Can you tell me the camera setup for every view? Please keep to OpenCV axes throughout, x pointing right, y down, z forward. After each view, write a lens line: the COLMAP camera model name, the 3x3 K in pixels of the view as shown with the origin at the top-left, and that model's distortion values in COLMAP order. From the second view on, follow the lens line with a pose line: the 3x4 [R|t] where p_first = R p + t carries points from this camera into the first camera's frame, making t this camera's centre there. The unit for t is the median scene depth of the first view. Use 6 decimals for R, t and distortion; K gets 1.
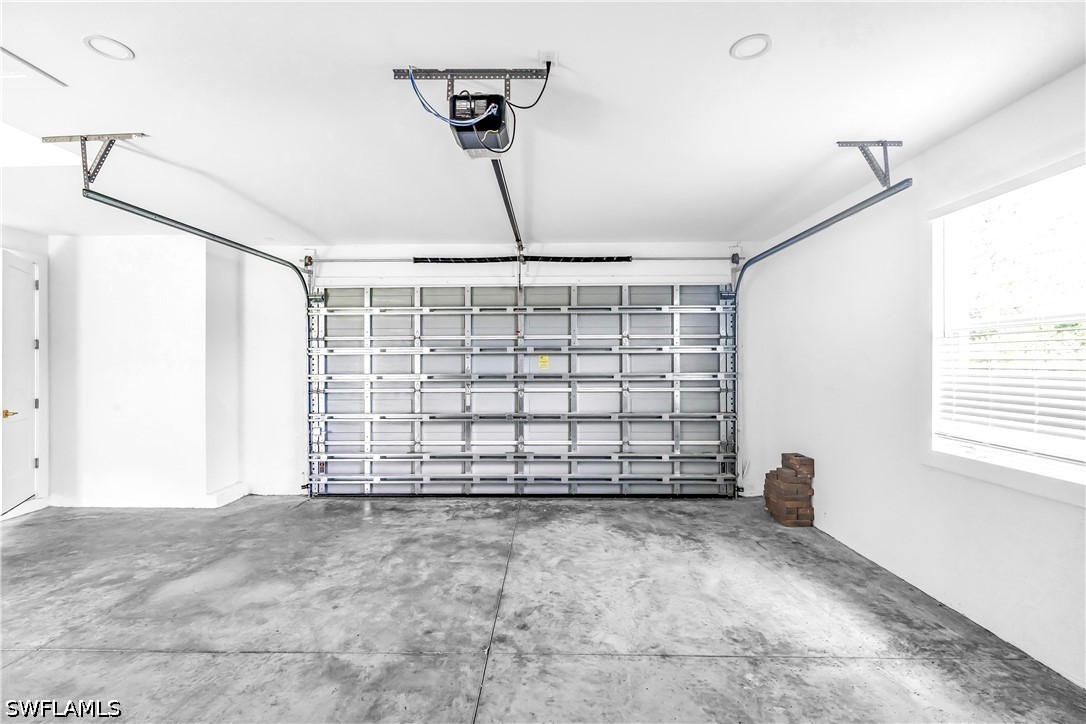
lens RADIAL K [[489.9, 0, 546.1], [0, 489.9, 355.7], [0, 0, 1]] dist [-0.002106, 0.001172]
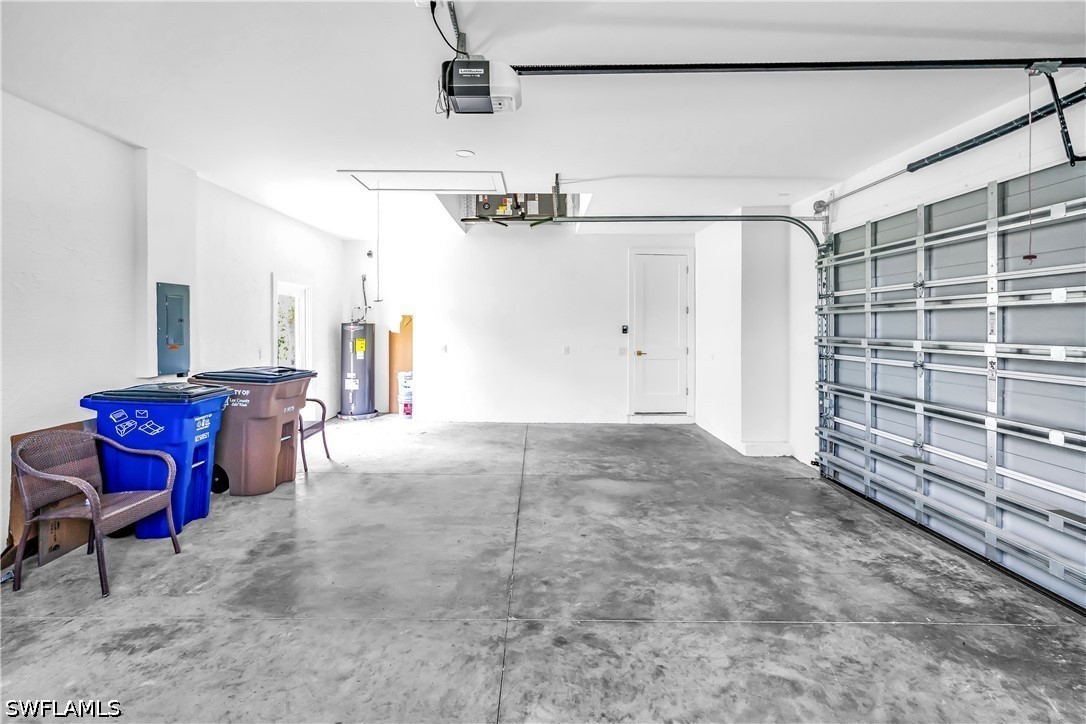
lens RADIAL K [[489.9, 0, 526.3], [0, 489.9, 324.3], [0, 0, 1]] dist [-0.002106, 0.001172]
pose [[0.011325, 0.003832, -0.999929, 0.546262], [0.005826, 0.999975, 0.003898, 0.014511], [0.999919, -0.005870, 0.011303, 0.665972]]
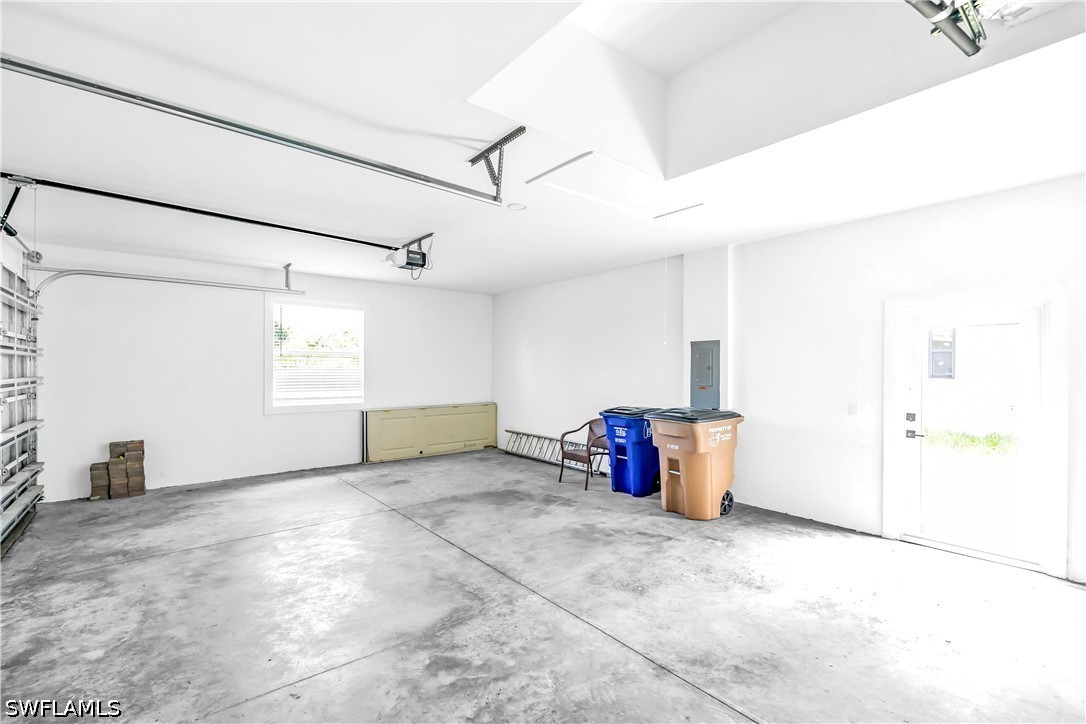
lens RADIAL K [[489.9, 0, 548.8], [0, 489.9, 367.5], [0, 0, 1]] dist [-0.002106, 0.001172]
pose [[-0.660101, 0.005060, 0.751160, -1.345249], [-0.008727, 0.999858, -0.014405, 0.027943], [-0.751126, -0.016064, -0.659963, 1.210177]]
